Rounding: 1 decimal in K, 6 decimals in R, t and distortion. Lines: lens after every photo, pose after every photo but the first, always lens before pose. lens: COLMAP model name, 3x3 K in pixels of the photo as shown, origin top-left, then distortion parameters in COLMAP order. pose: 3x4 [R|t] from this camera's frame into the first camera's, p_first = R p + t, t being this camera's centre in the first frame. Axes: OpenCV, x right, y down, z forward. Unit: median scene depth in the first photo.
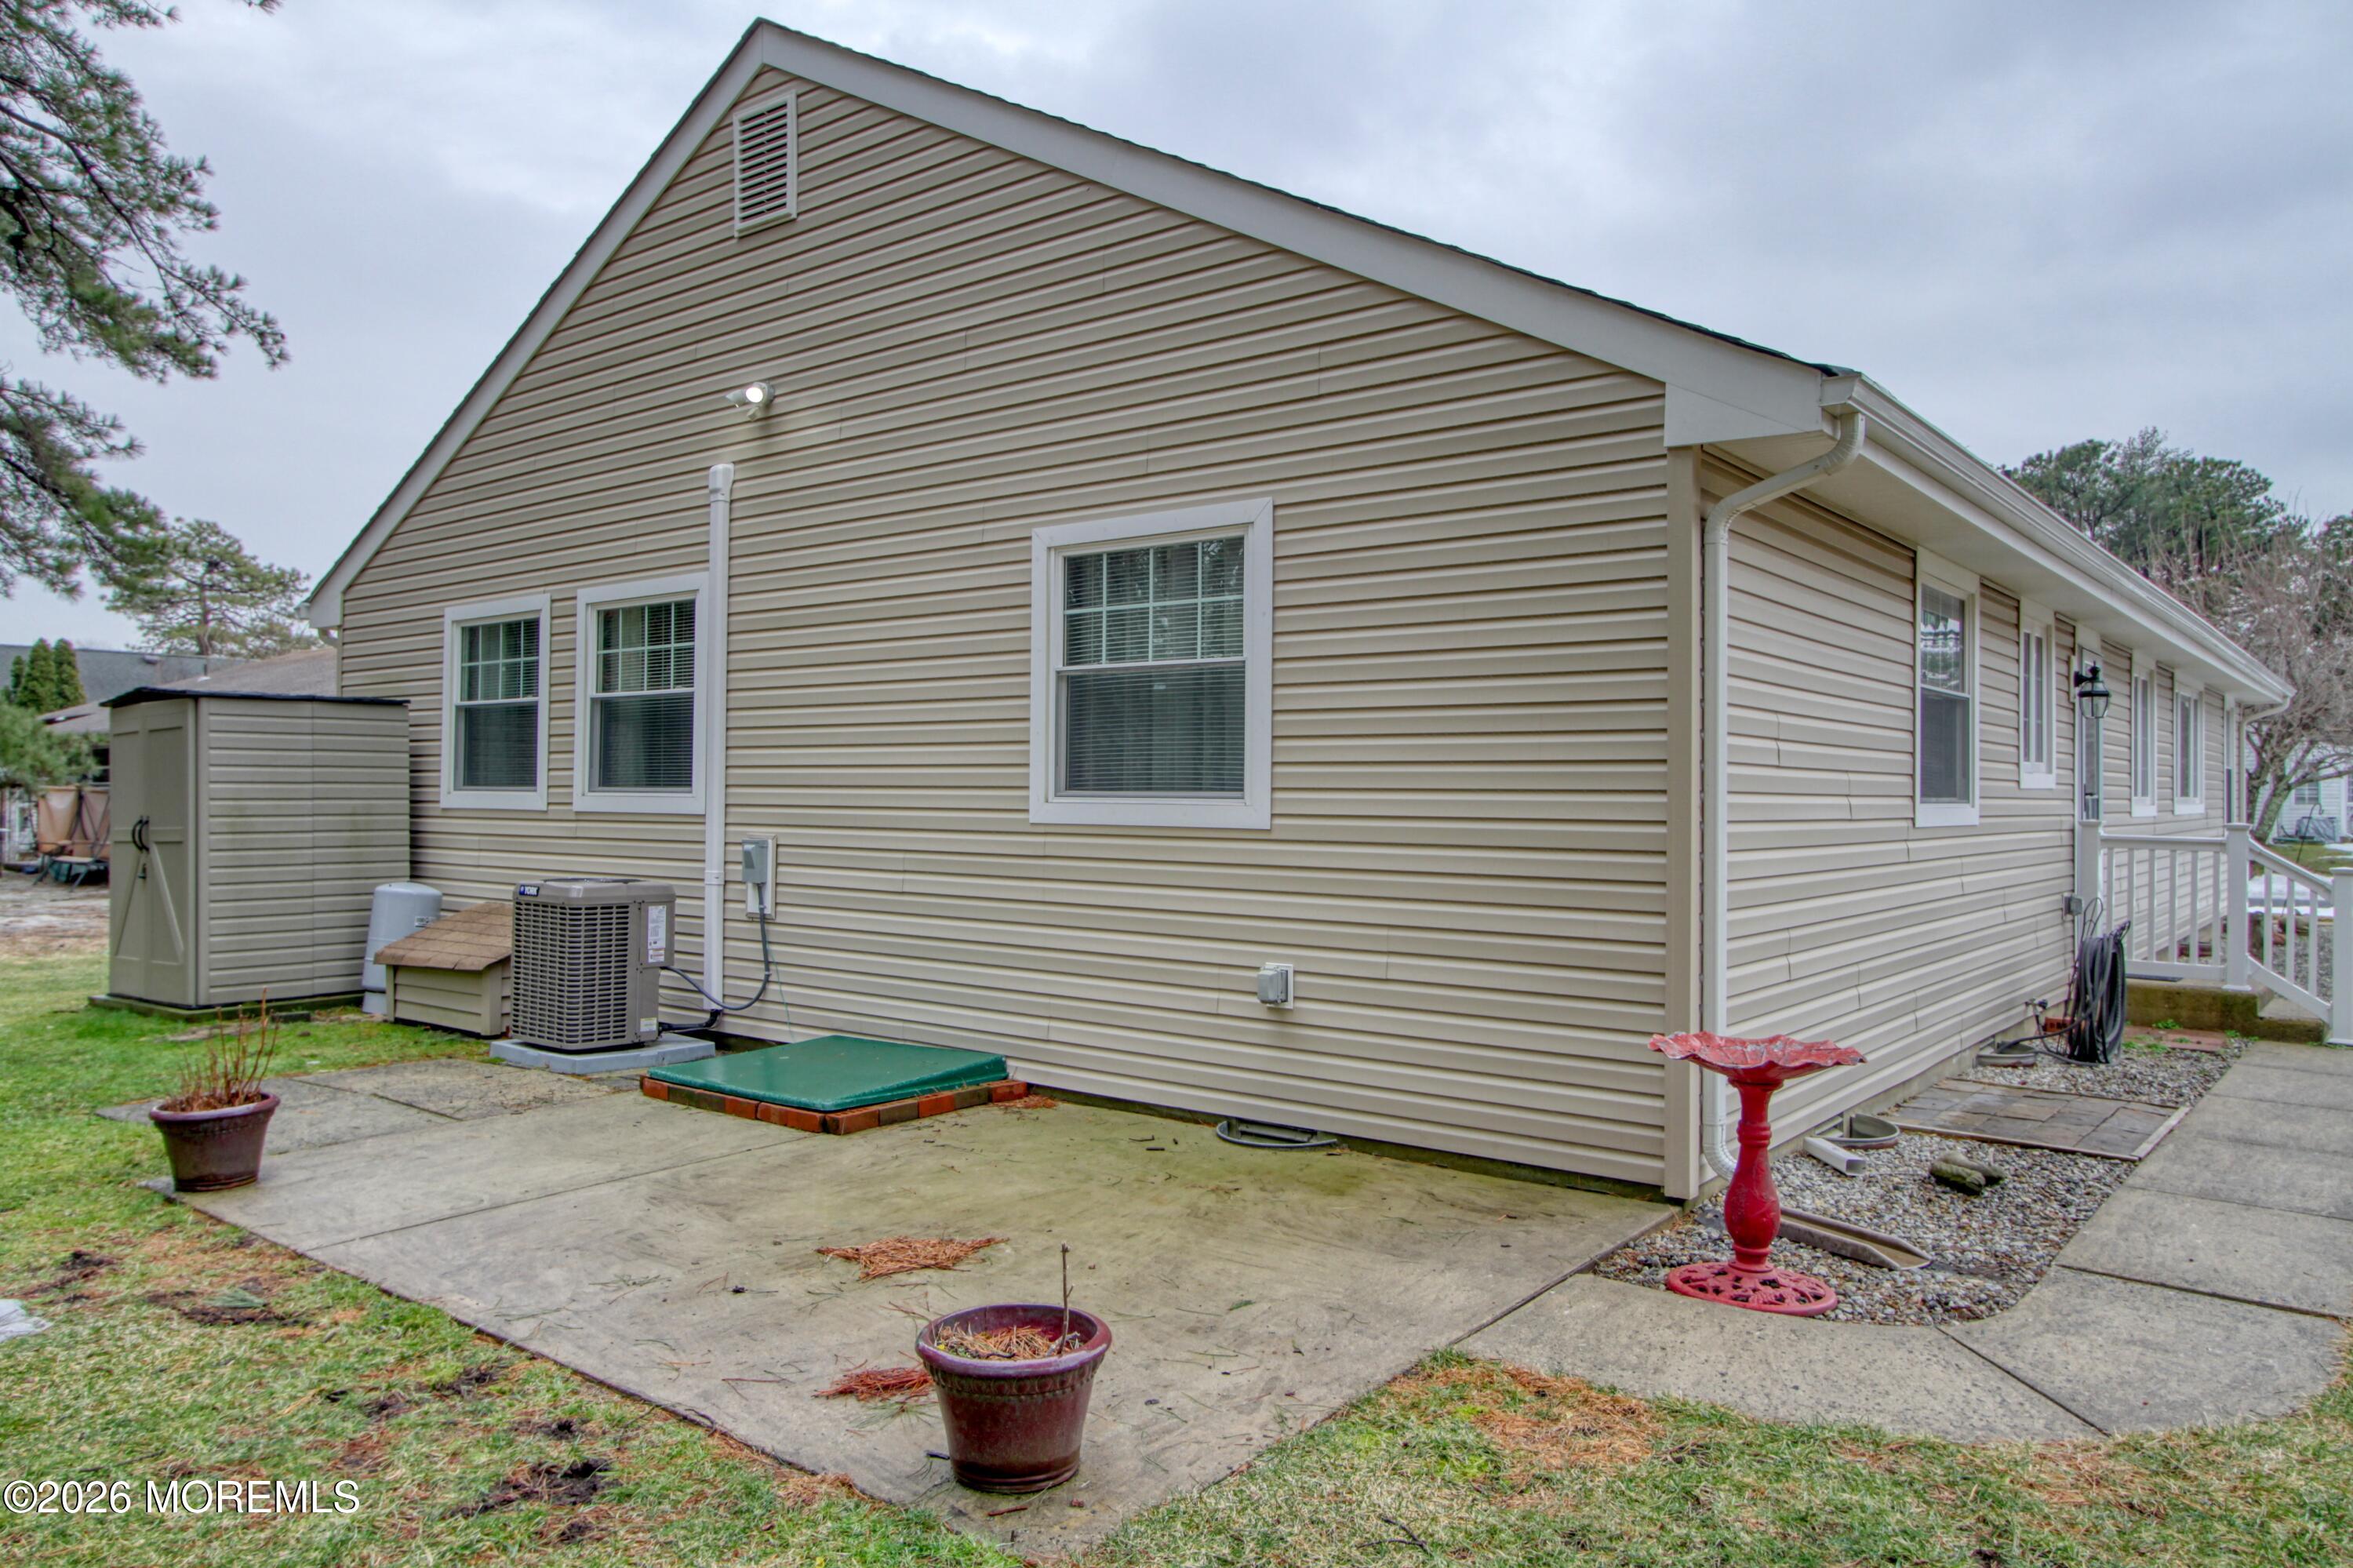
lens RADIAL K [[1547.5, 0, 1187.8], [0, 1547.5, 789.3], [0, 0, 1]] dist [-0.000084, 0.002997]
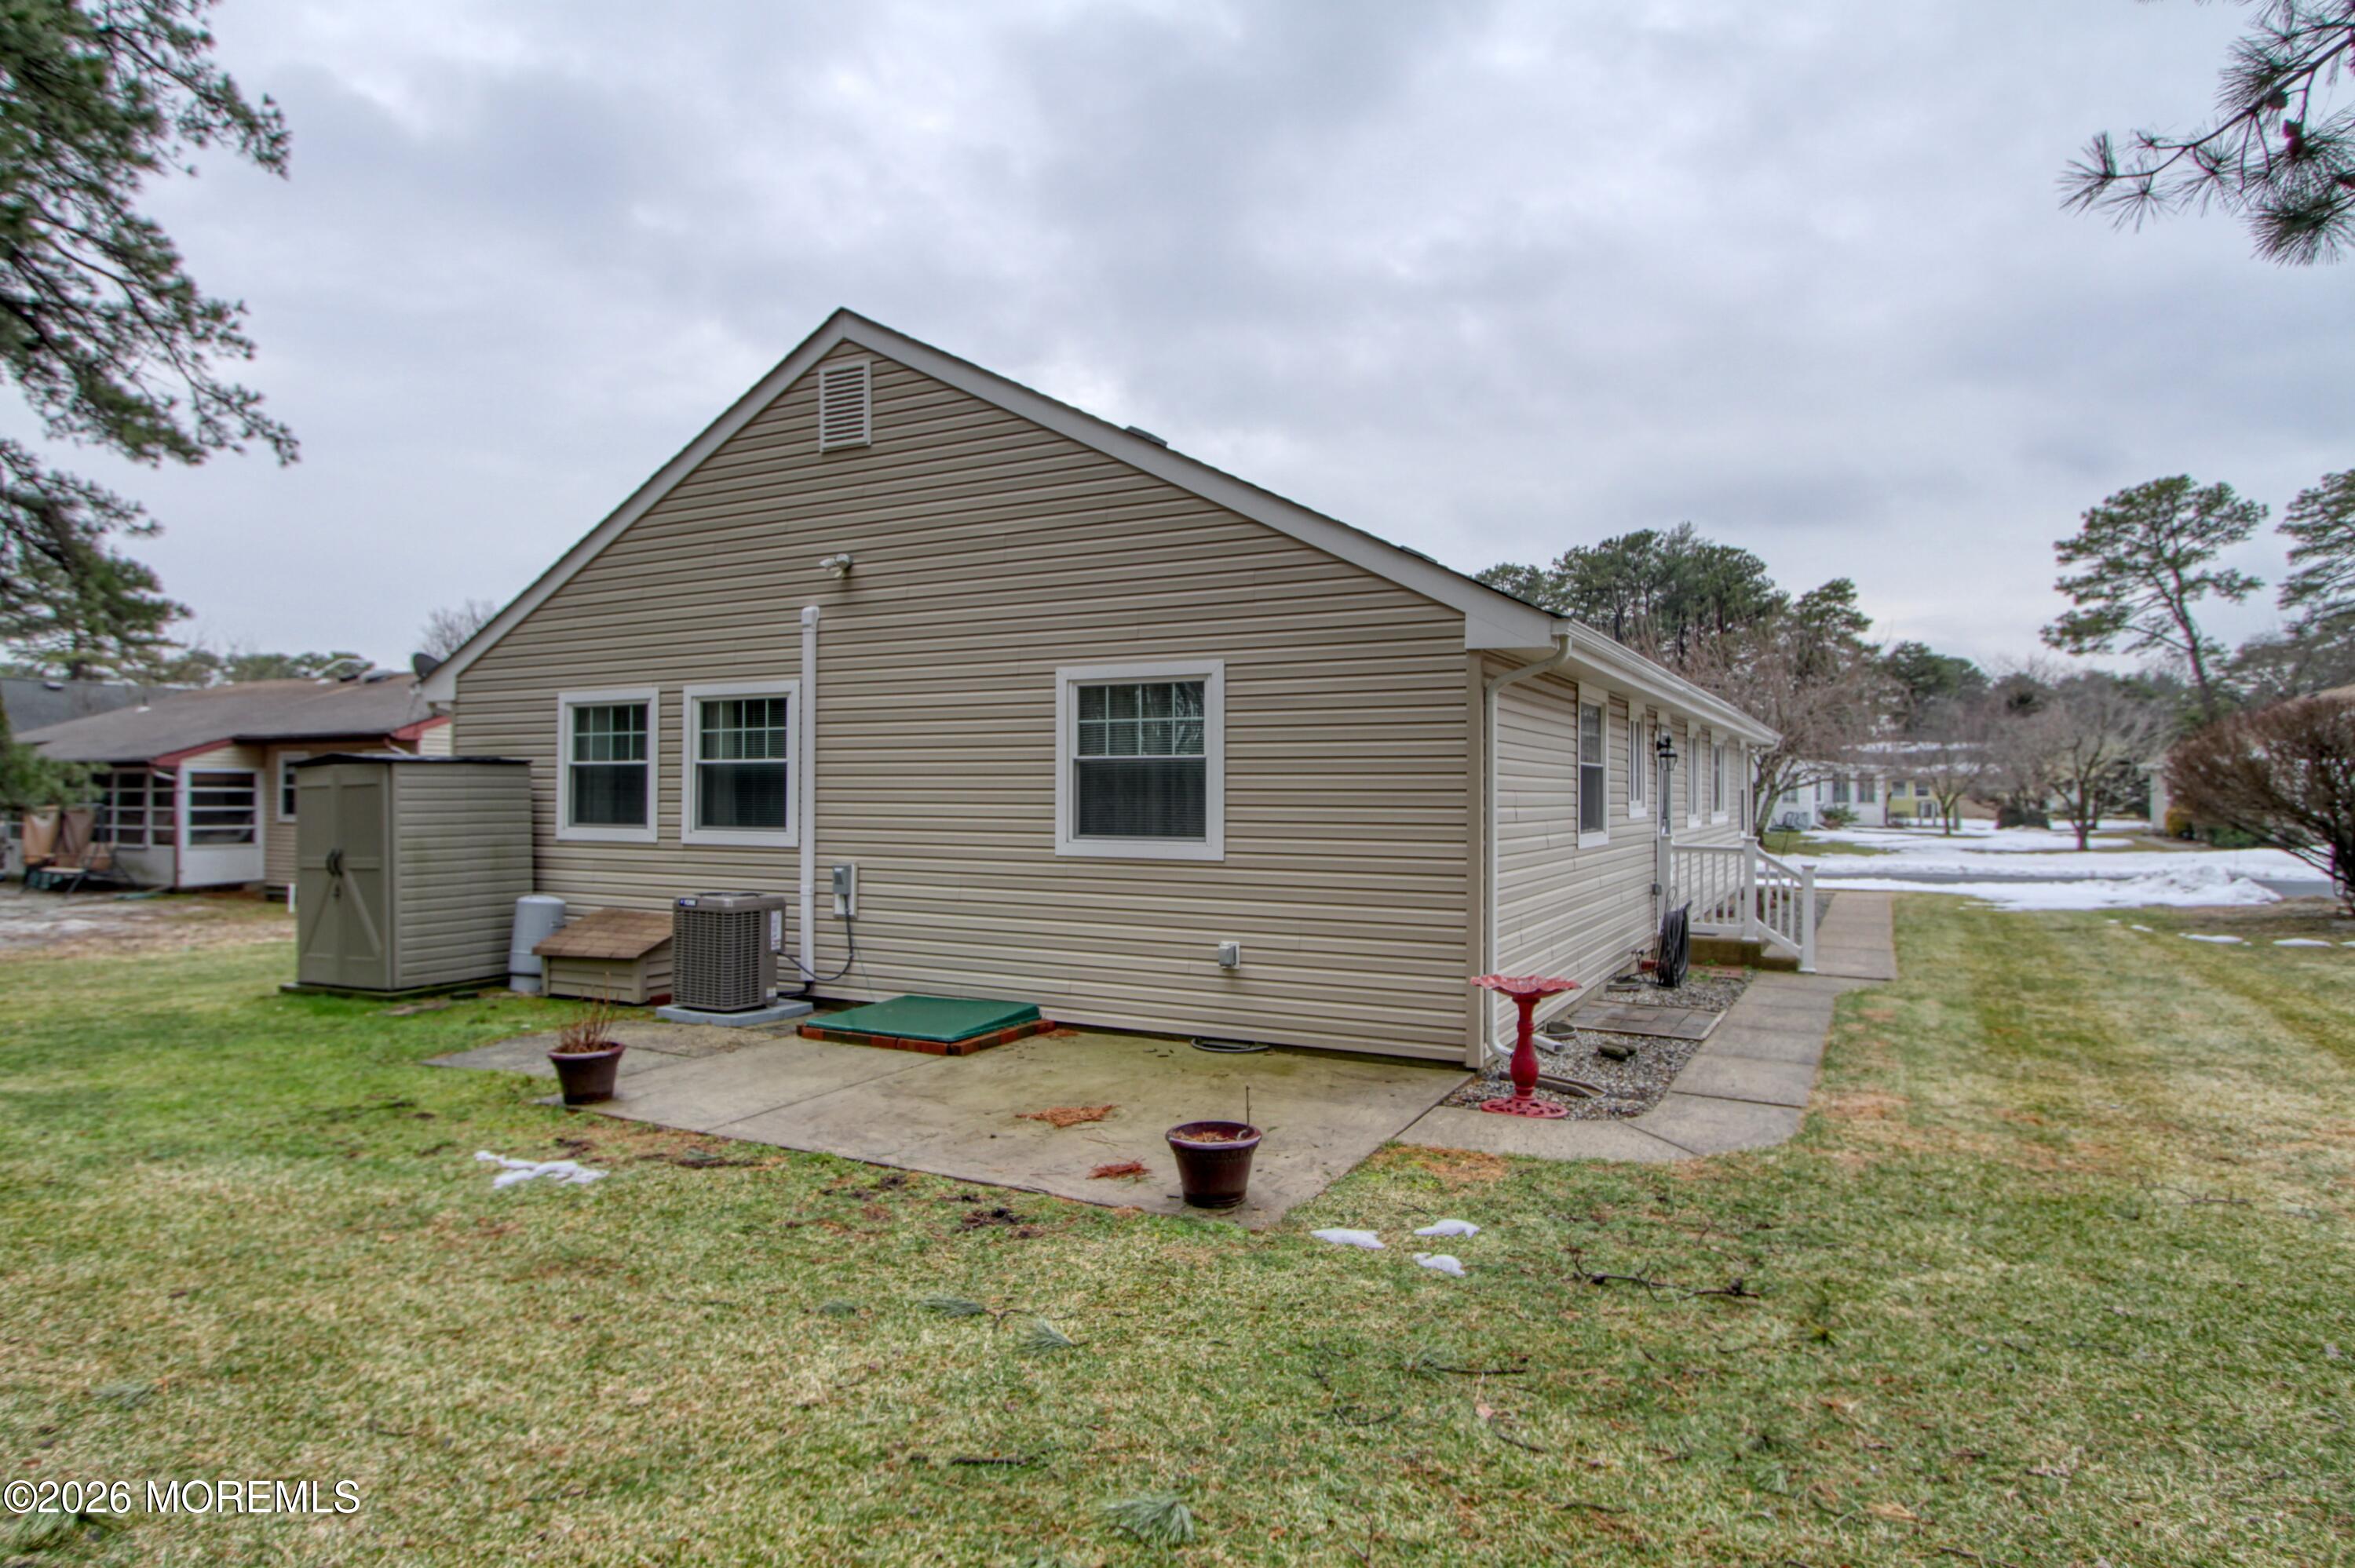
lens RADIAL K [[1304.4, 0, 1166.3], [0, 1304.4, 785.2], [0, 0, 1]] dist [-0.017865, 0.007976]
pose [[0.984198, -0.004129, 0.177021, -0.203884], [0.004028, 0.999991, 0.000935, -0.045056], [-0.177024, -0.000207, 0.984207, -0.287063]]
